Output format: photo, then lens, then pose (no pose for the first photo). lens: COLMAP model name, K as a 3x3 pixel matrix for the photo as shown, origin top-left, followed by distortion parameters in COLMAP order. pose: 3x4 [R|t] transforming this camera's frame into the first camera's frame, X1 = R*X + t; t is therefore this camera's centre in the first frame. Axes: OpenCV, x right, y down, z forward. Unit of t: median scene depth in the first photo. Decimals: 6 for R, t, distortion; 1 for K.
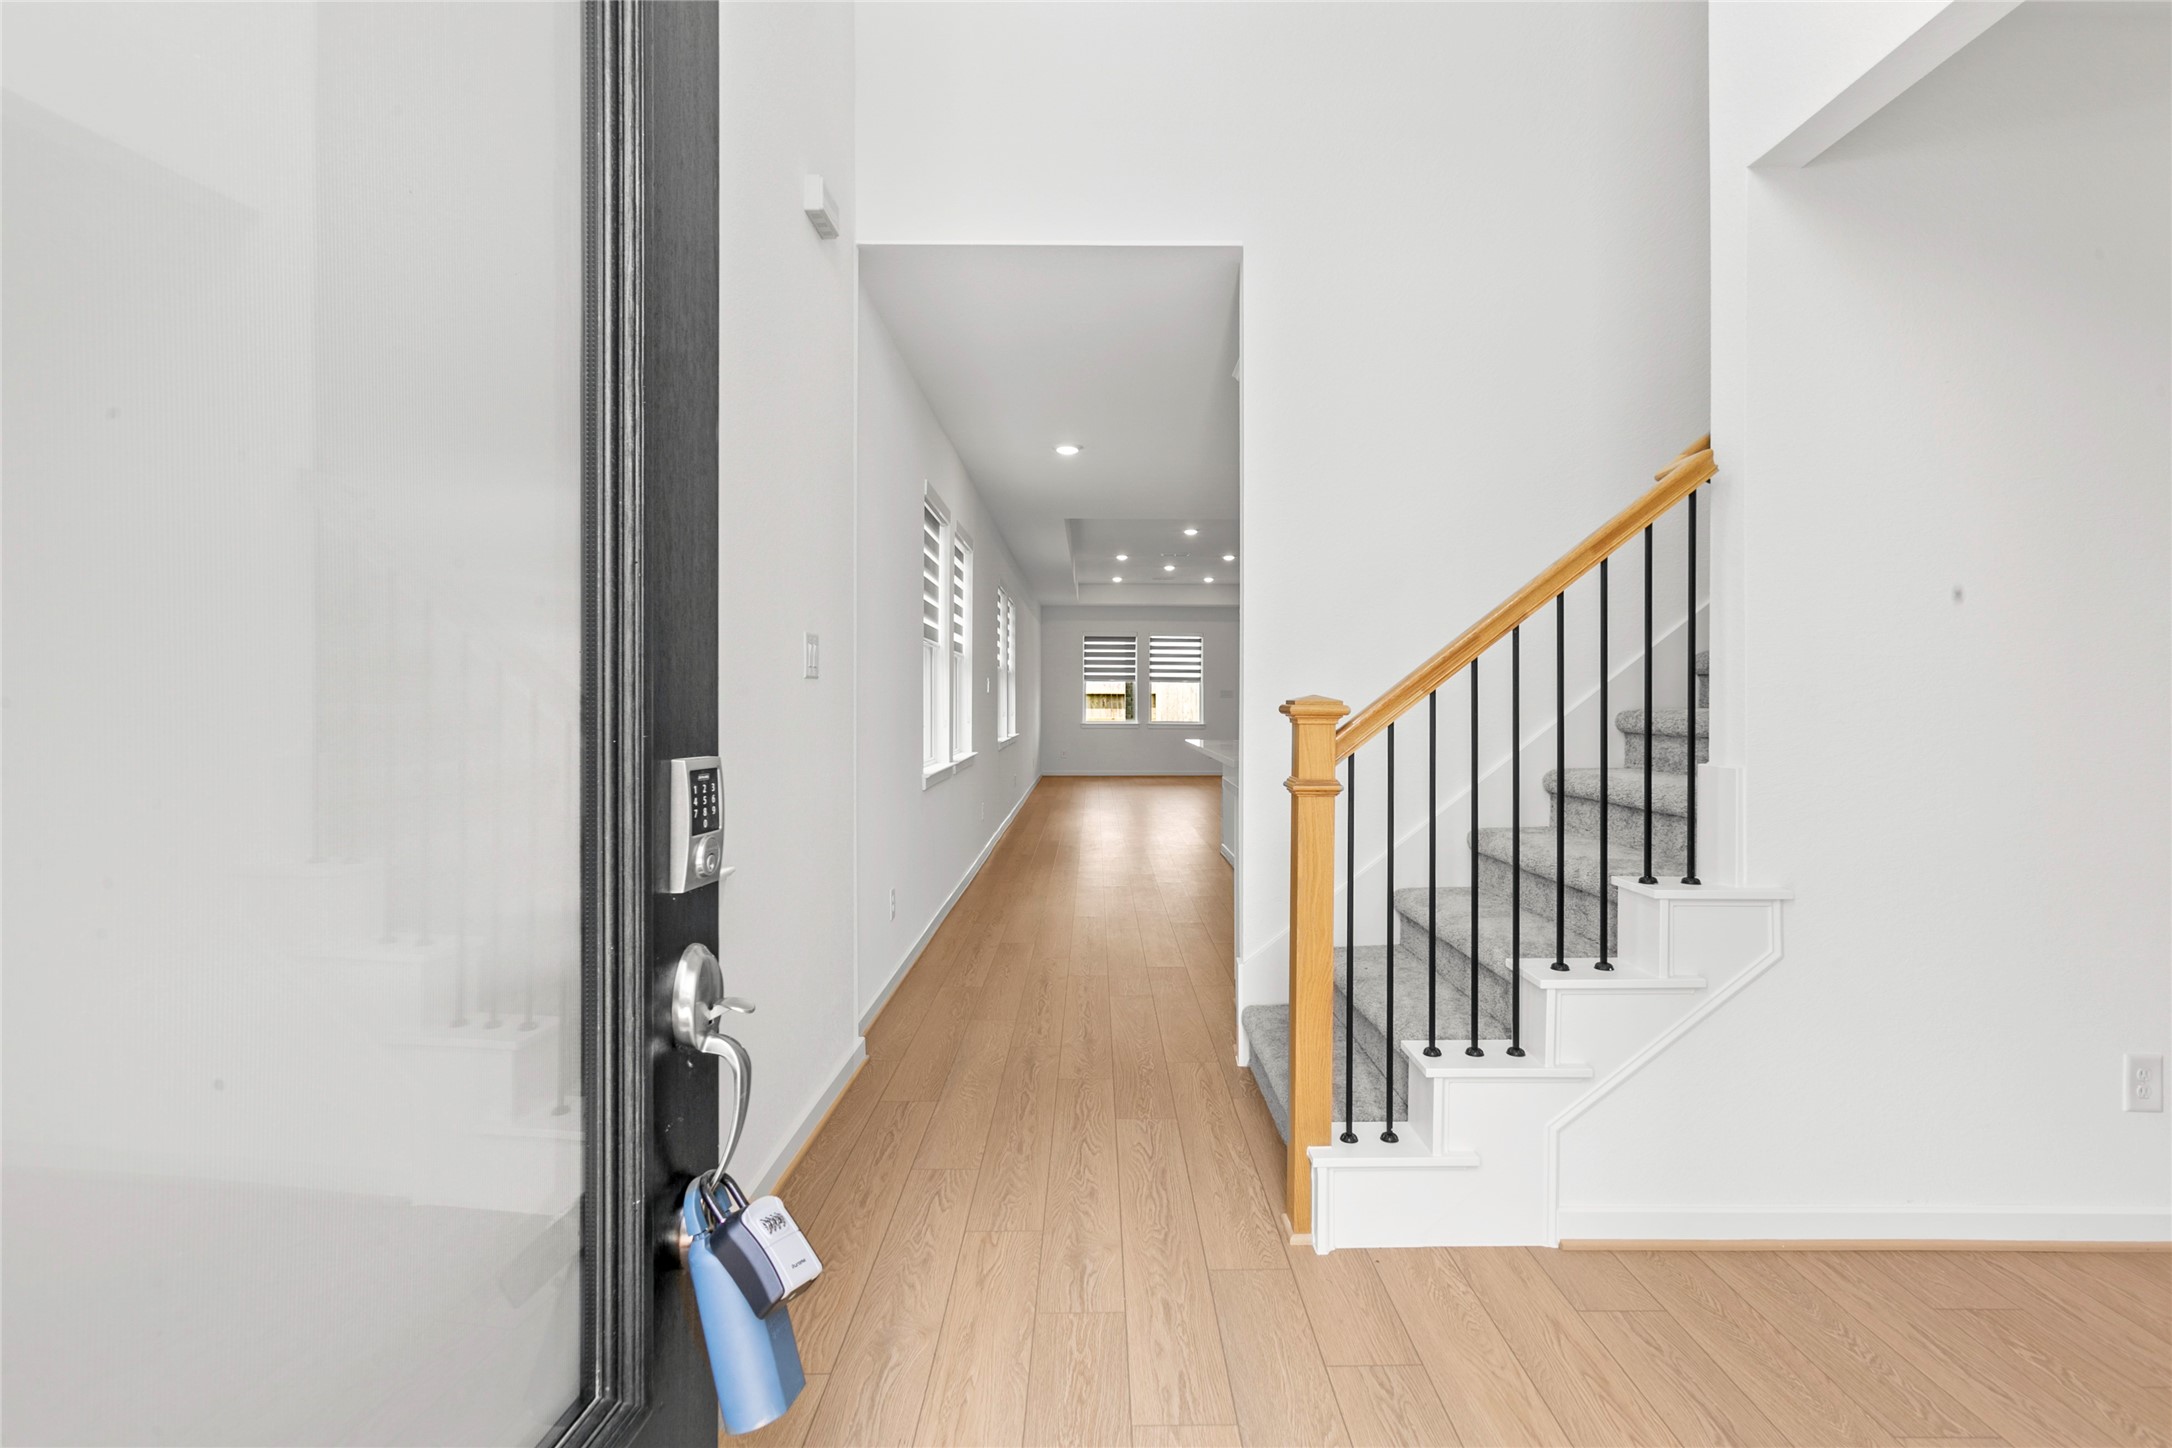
lens RADIAL K [[979.3, 0, 1081.2], [0, 979.3, 697.6], [0, 0, 1]] dist [0.000215, 0.000292]
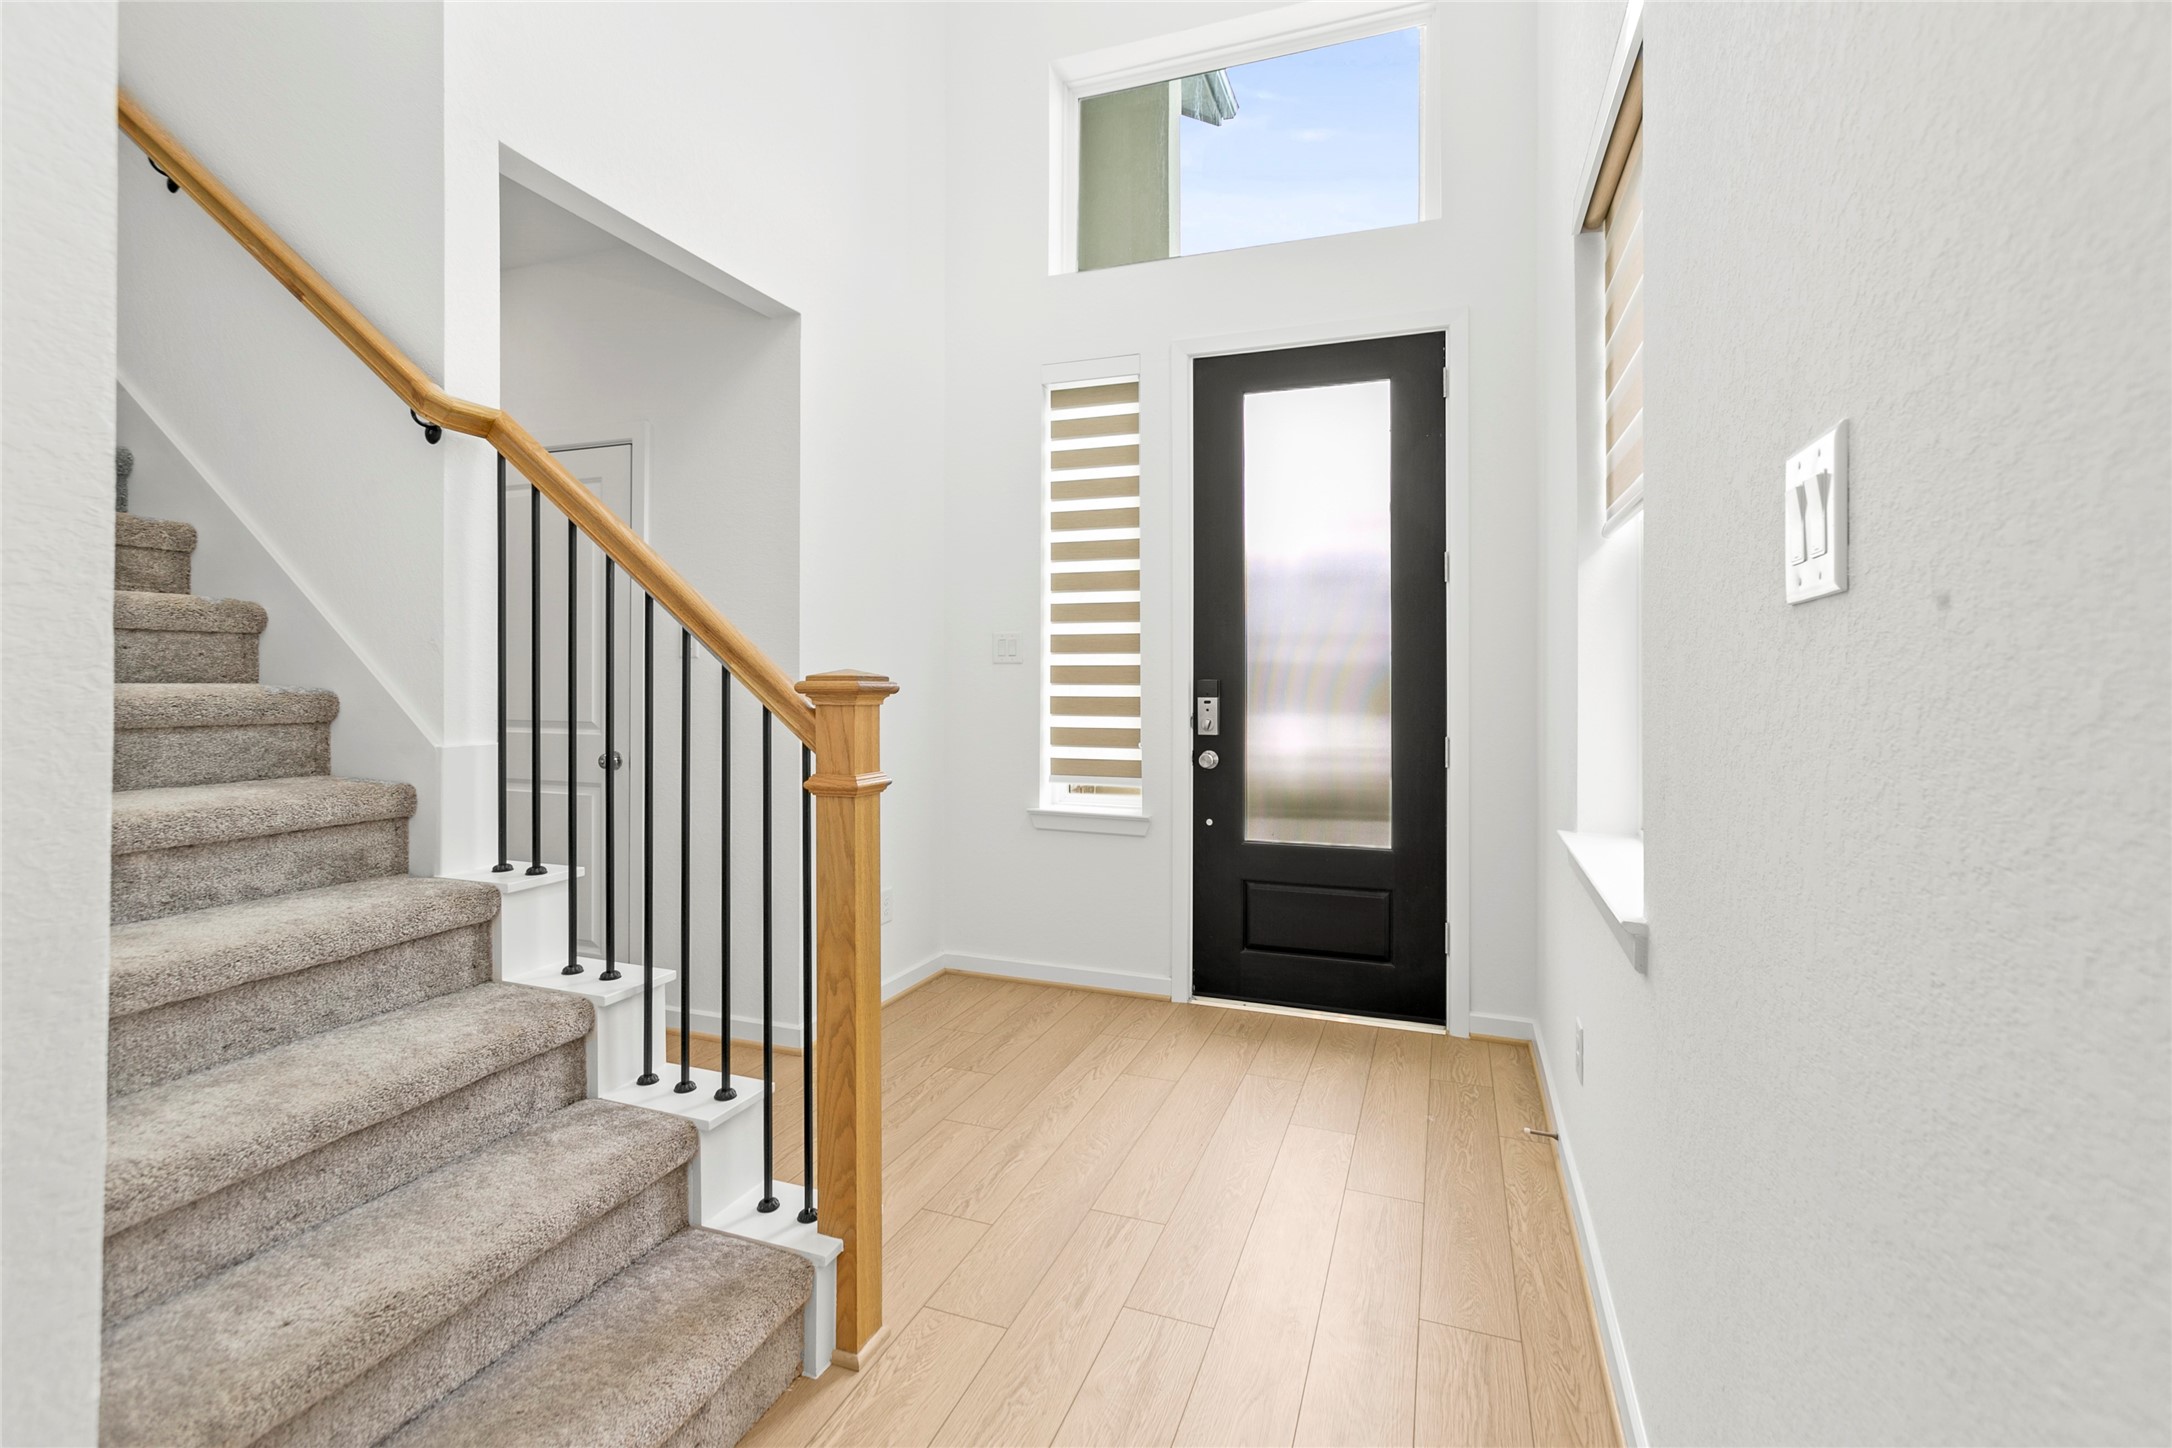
lens RADIAL K [[979.3, 0, 1081.2], [0, 979.3, 697.6], [0, 0, 1]] dist [0.000215, 0.000292]
pose [[-0.939973, -0.003886, 0.341227, -0.239465], [-0.002589, 0.999988, 0.004256, 0.016783], [-0.341239, 0.003117, -0.939971, 1.874883]]
